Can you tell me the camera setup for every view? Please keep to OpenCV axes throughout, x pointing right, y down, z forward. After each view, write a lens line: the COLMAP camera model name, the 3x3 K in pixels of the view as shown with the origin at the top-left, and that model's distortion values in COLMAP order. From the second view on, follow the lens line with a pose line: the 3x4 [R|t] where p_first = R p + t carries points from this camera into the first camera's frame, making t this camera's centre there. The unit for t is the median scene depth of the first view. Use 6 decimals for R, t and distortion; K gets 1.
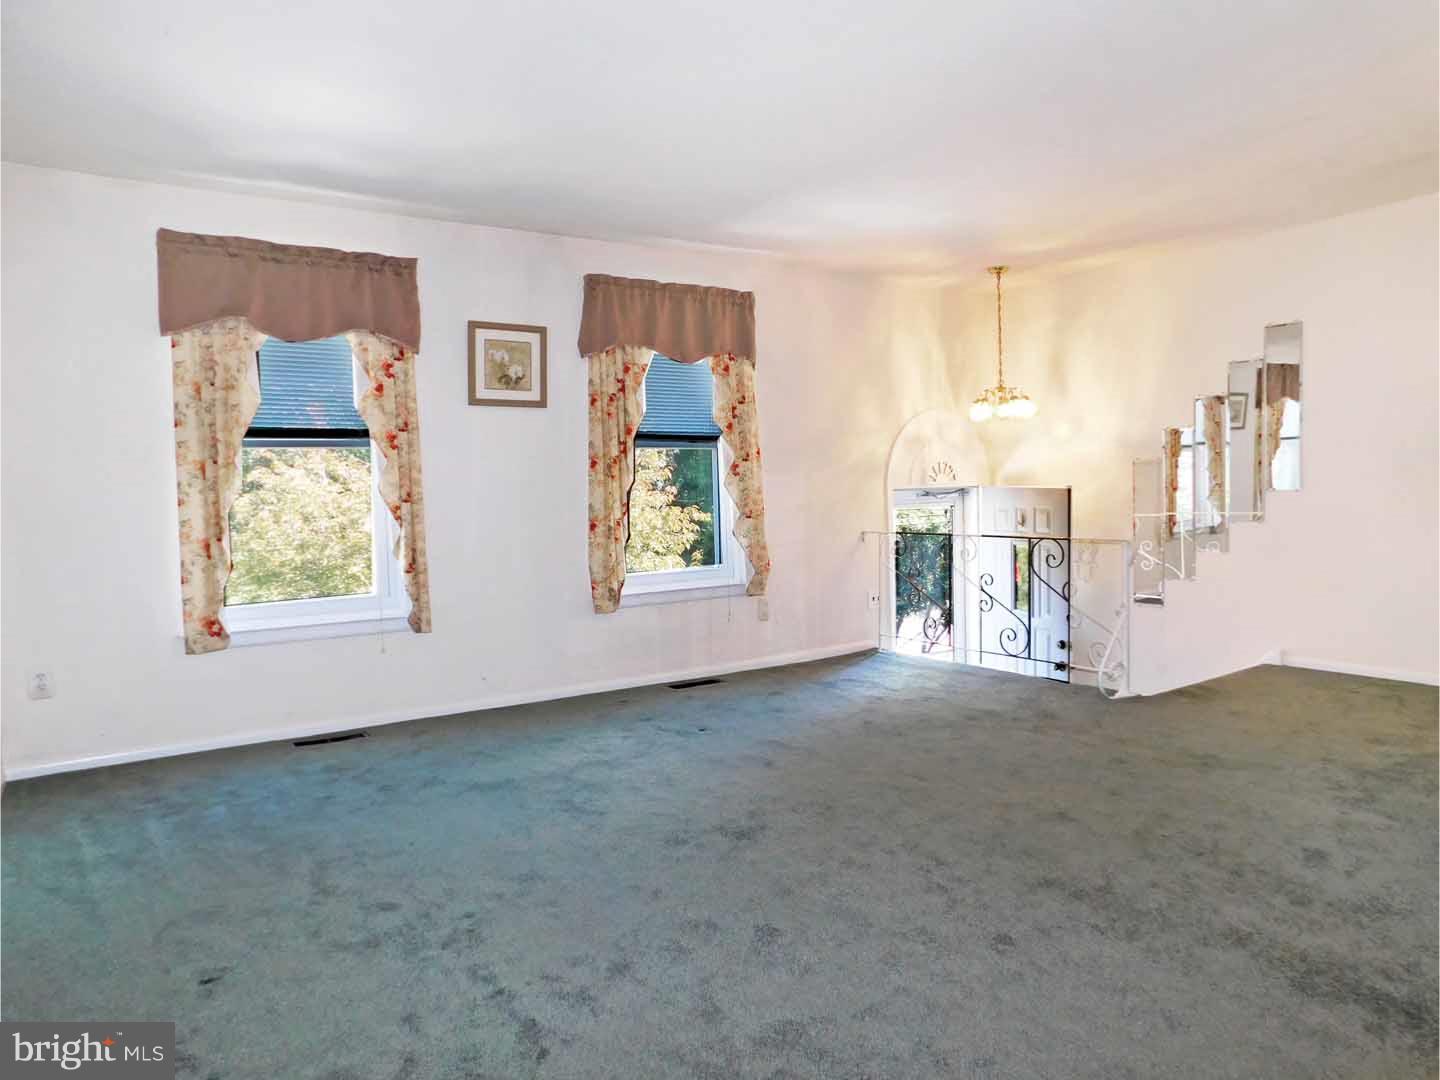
lens RADIAL K [[990.5, 0, 719.6], [0, 990.5, 509.7], [0, 0, 1]] dist [-0.008553, -0.002420]
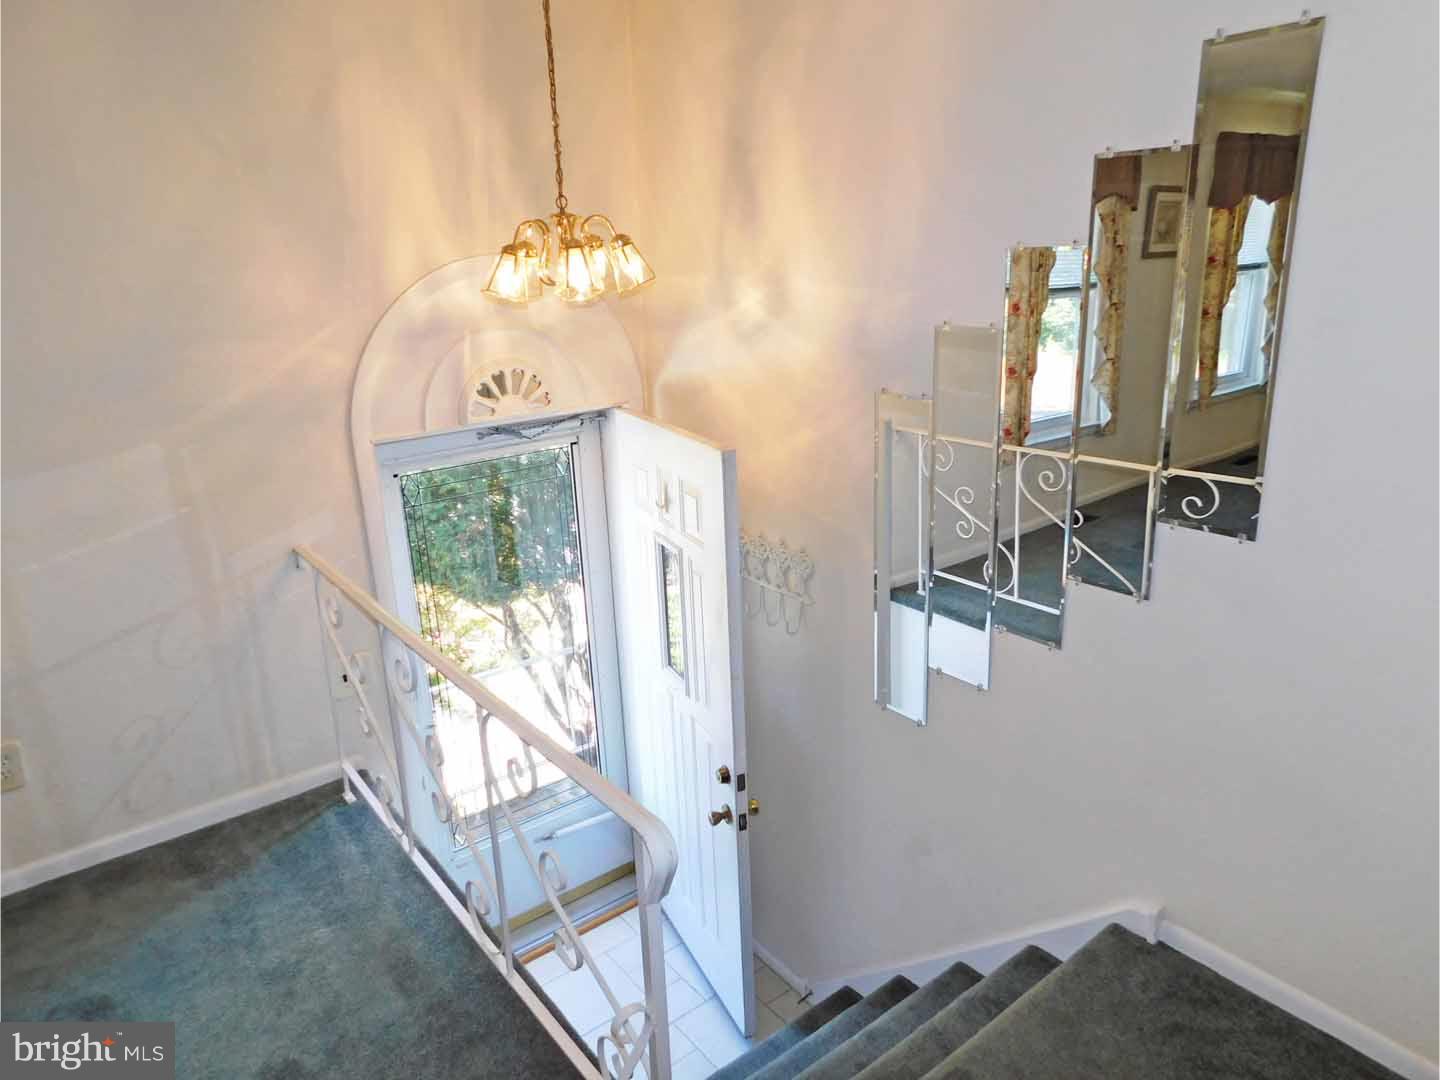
lens RADIAL K [[952.9, 0, 720.0], [0, 952.9, 540.0], [0, 0, 1]] dist [0.000336, 0.000212]
pose [[0.999104, -0.032629, 0.026948, 0.436455], [0.023560, 0.957851, 0.286297, -0.138278], [-0.035154, -0.285406, 0.957762, 0.765643]]
